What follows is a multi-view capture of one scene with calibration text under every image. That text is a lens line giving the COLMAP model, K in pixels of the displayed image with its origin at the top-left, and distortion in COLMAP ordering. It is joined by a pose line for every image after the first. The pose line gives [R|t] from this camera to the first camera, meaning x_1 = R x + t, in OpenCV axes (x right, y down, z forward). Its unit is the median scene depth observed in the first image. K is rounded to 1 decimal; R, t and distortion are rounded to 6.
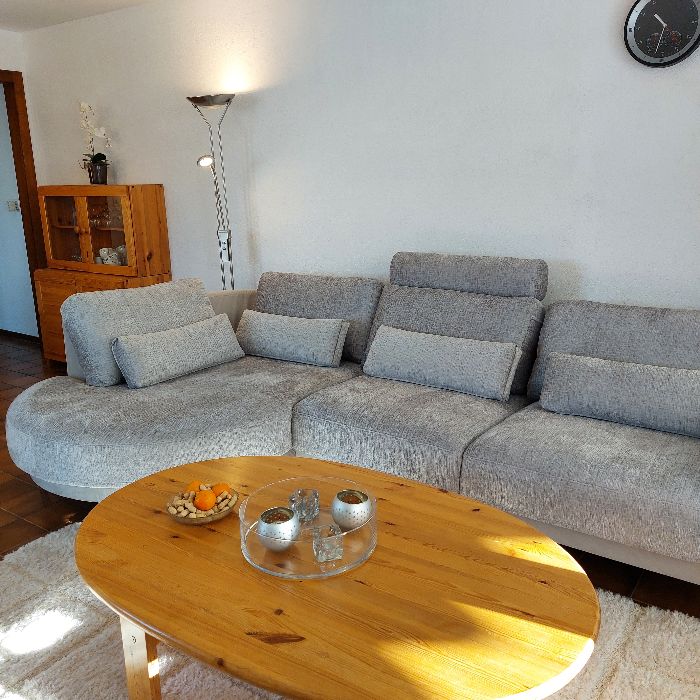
lens RADIAL K [[669.5, 0, 350.0], [0, 669.5, 350.0], [0, 0, 1]] dist [0.065692, -0.010966]
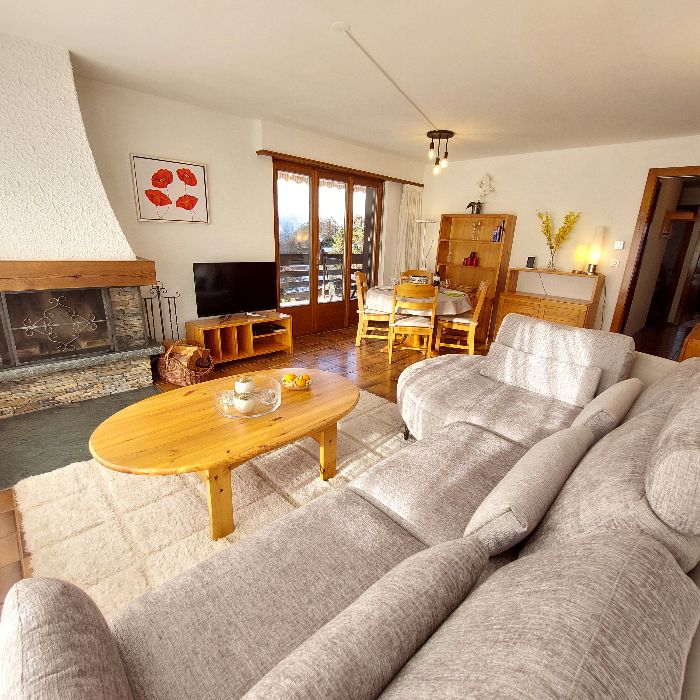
lens RADIAL K [[373.6, 0, 351.8], [0, 373.6, 348.7], [0, 0, 1]] dist [-0.001310, -0.001228]
pose [[-0.222427, 0.288710, -0.931221, 0.478723], [-0.286911, 0.893469, 0.345535, -0.195219], [0.931777, 0.344034, -0.115897, 0.737984]]
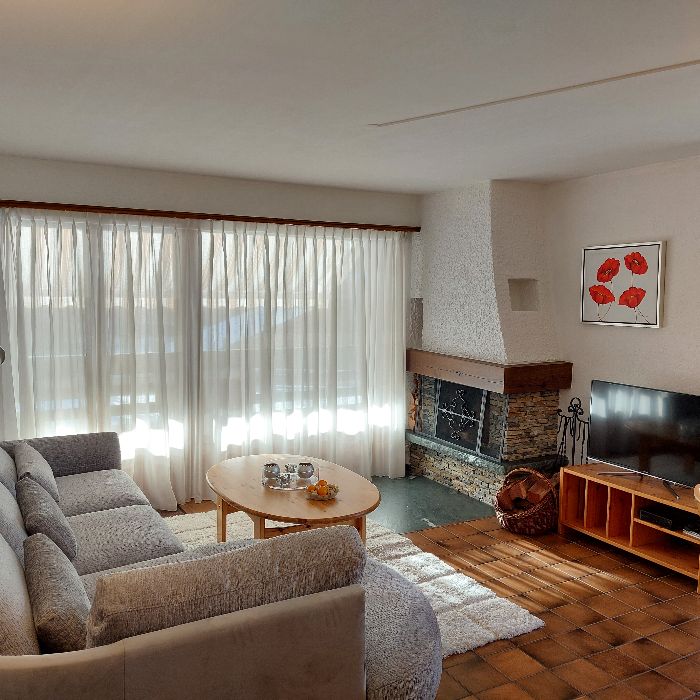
lens RADIAL K [[669.5, 0, 350.0], [0, 669.5, 350.0], [0, 0, 1]] dist [0.065692, -0.010966]
pose [[-0.881921, -0.034424, 0.470139, -0.701417], [0.124651, 0.944800, 0.303009, -0.447818], [-0.454618, 0.325834, -0.828948, 1.443397]]
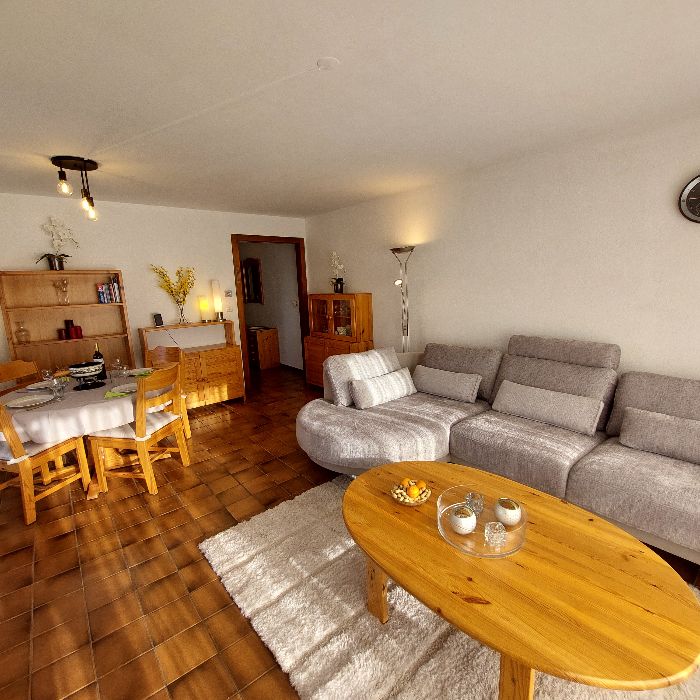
lens RADIAL K [[374.1, 0, 354.5], [0, 374.1, 351.1], [0, 0, 1]] dist [-0.013035, -0.000295]
pose [[0.962020, 0.031925, -0.271105, -0.065397], [-0.049914, 0.996967, -0.059718, -0.038371], [0.268377, 0.070982, 0.960695, 0.018603]]
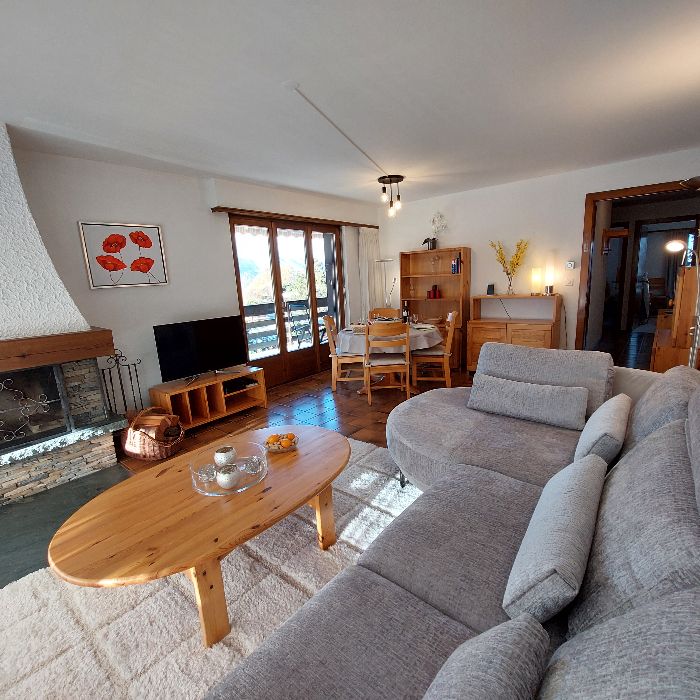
lens RADIAL K [[374.1, 0, 354.5], [0, 374.1, 351.1], [0, 0, 1]] dist [-0.013035, -0.000295]
pose [[-0.105777, 0.214320, -0.971019, 0.448505], [-0.202909, 0.951300, 0.232071, -0.194894], [0.973468, 0.221576, -0.057139, 0.707600]]
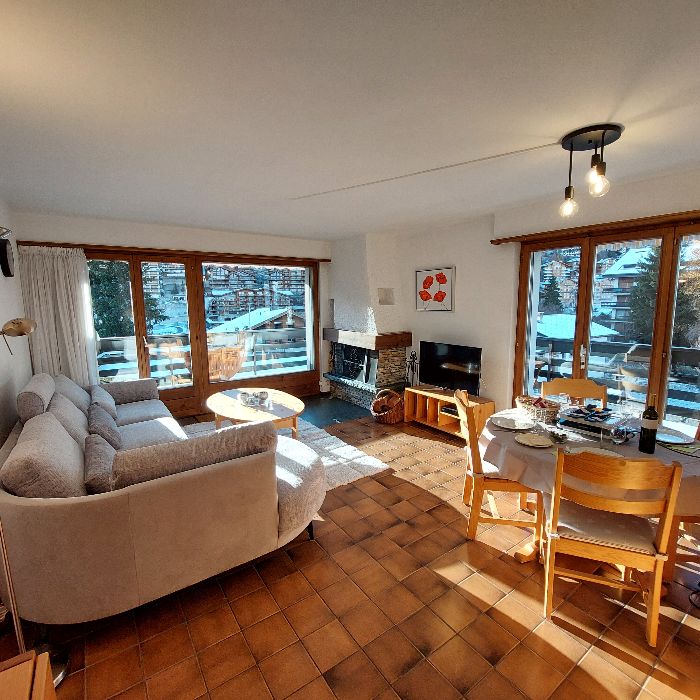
lens RADIAL K [[374.1, 0, 354.5], [0, 374.1, 351.1], [0, 0, 1]] dist [-0.013035, -0.000295]
pose [[-0.927318, -0.026890, 0.373307, -0.794675], [0.121358, 0.921924, 0.367870, -0.436100], [-0.354053, 0.386437, -0.851653, 1.427524]]
